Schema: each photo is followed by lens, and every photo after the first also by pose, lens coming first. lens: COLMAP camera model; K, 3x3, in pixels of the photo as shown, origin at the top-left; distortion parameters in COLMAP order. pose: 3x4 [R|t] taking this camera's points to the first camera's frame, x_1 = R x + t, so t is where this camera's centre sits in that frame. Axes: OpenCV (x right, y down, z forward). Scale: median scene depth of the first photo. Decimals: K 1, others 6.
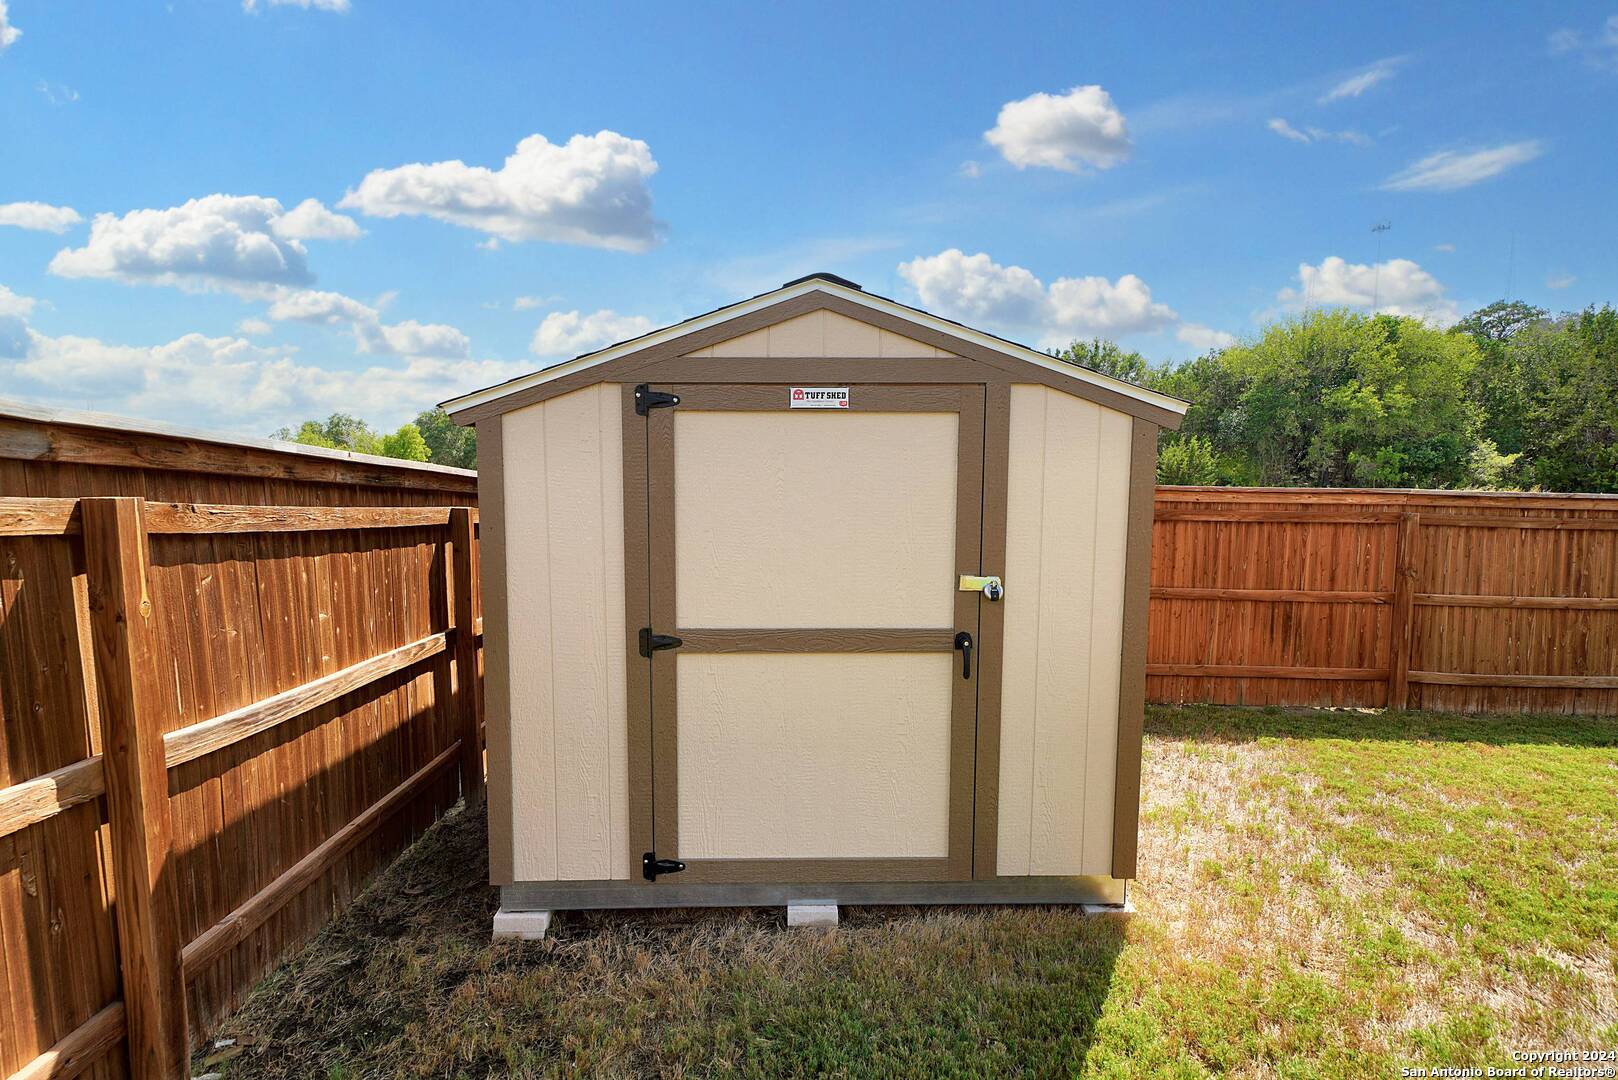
lens RADIAL K [[788.6, 0, 809.0], [0, 788.6, 540.0], [0, 0, 1]] dist [0.013658, 0.000148]
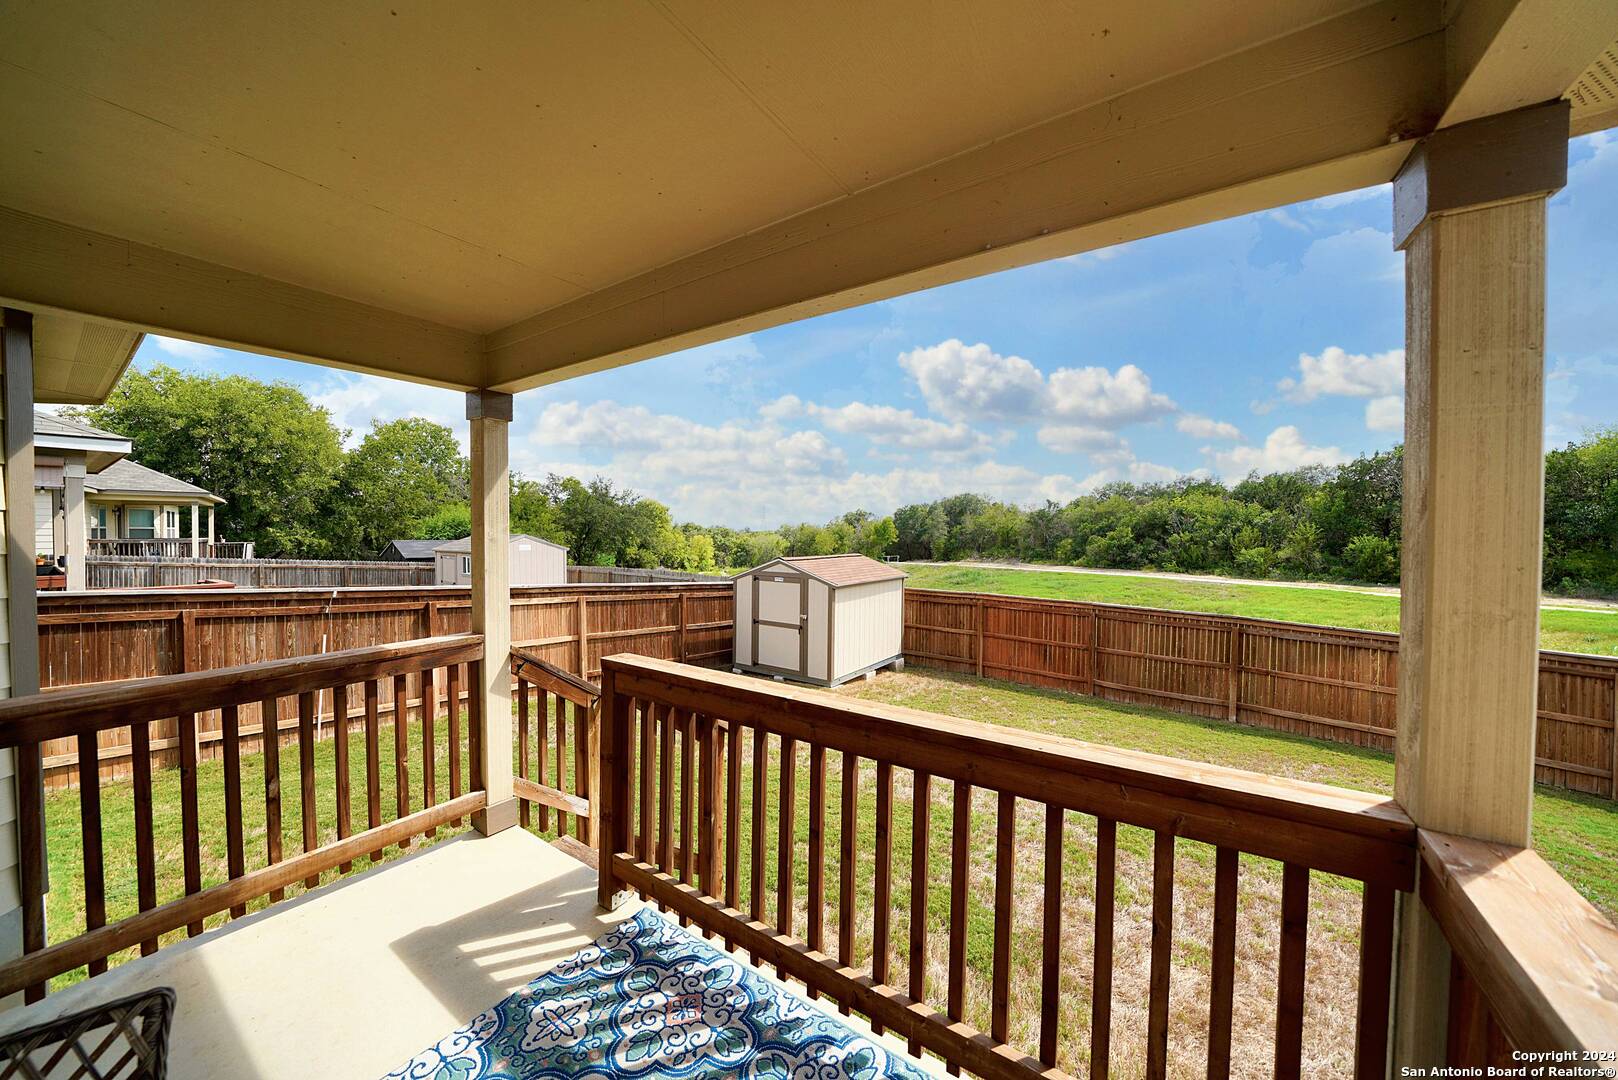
lens RADIAL K [[556.9, 0, 798.1], [0, 556.9, 543.3], [0, 0, 1]] dist [-0.023270, 0.002453]
pose [[0.802475, 0.018126, -0.596410, 2.329173], [-0.059650, 0.996968, -0.049959, -0.236744], [0.593697, 0.075667, 0.801124, -1.956764]]
